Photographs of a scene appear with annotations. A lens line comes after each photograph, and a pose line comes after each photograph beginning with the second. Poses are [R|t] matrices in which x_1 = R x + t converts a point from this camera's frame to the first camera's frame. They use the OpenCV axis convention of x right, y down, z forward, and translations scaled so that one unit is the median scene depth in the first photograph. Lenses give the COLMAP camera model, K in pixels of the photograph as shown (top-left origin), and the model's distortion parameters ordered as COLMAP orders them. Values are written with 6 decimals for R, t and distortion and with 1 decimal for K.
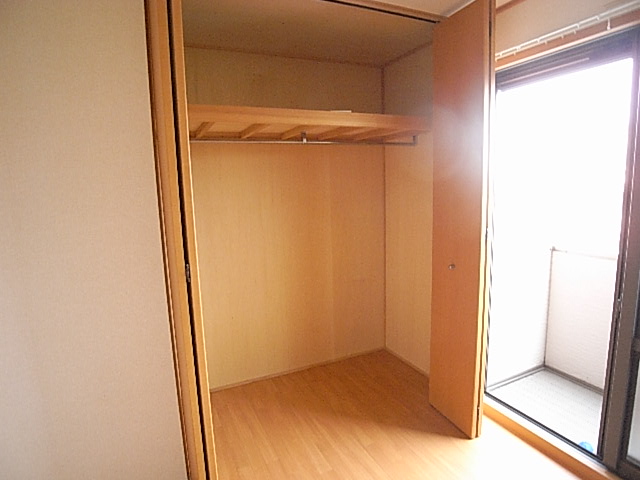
lens RADIAL K [[367.1, 0, 312.8], [0, 367.1, 238.7], [0, 0, 1]] dist [-0.062335, 0.012726]
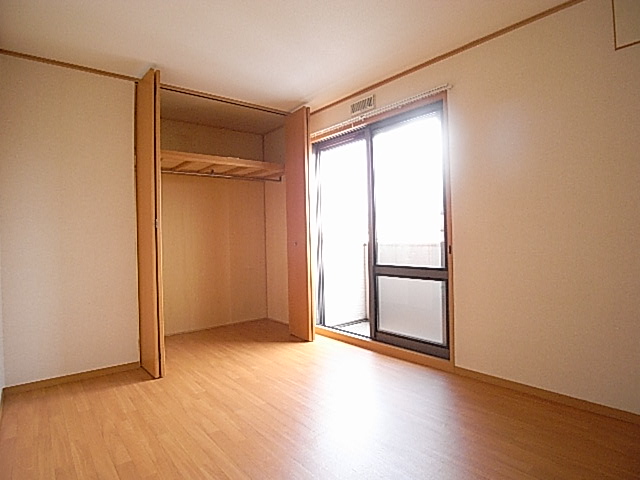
lens RADIAL K [[367.1, 0, 312.8], [0, 367.1, 238.7], [0, 0, 1]] dist [-0.062335, 0.012726]
pose [[0.968671, 0.010120, 0.248139, 0.010884], [0.025756, 0.989688, -0.140909, 0.315529], [-0.247006, 0.142885, 0.958421, -0.789849]]
